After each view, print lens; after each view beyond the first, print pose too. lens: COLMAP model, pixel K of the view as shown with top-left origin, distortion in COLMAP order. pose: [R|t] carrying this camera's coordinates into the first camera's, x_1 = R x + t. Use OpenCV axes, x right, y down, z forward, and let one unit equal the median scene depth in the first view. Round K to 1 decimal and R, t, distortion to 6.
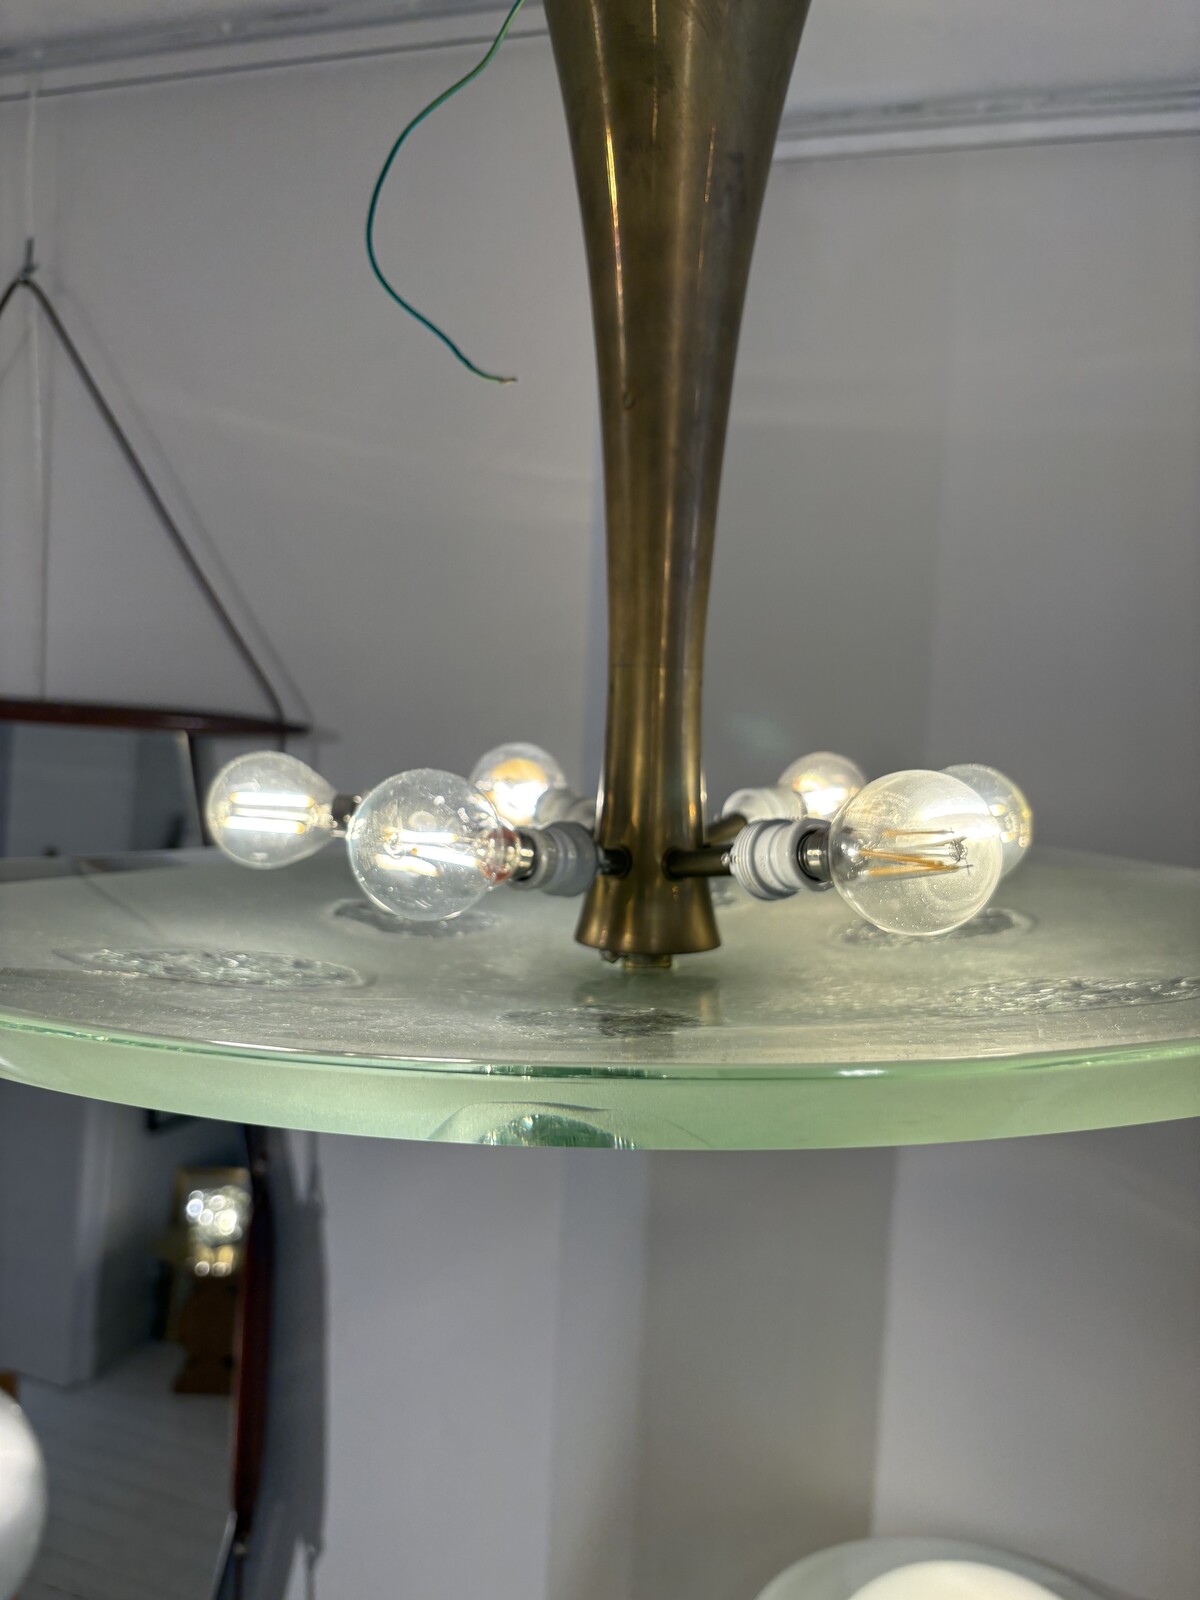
lens RADIAL K [[1207.4, 0, 593.0], [0, 1207.4, 815.3], [0, 0, 1]] dist [0.013660, -0.038260]
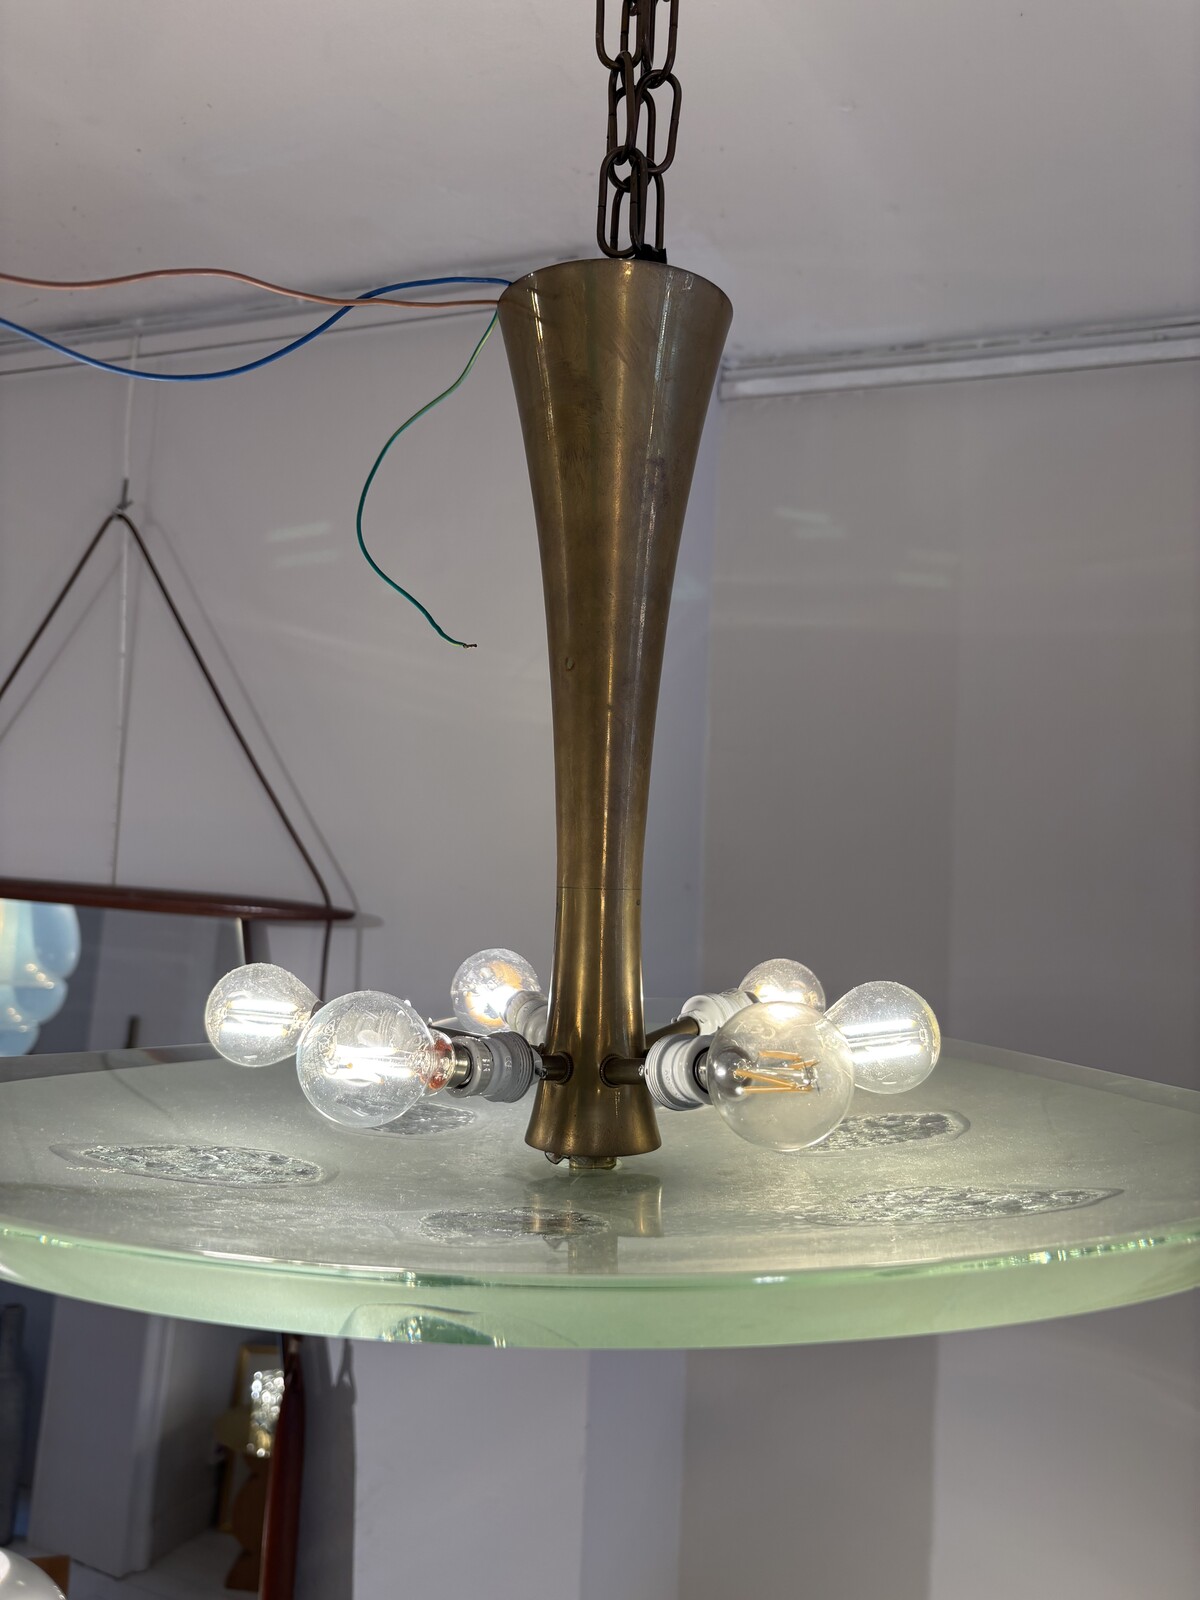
lens RADIAL K [[1207.4, 0, 615.5], [0, 1207.4, 802.4], [0, 0, 1]] dist [0.013660, -0.038260]
pose [[0.998063, -0.004844, -0.062020, 0.135621], [-0.004025, 0.989848, -0.142075, -0.043123], [0.062079, 0.142049, 0.987911, -0.109039]]
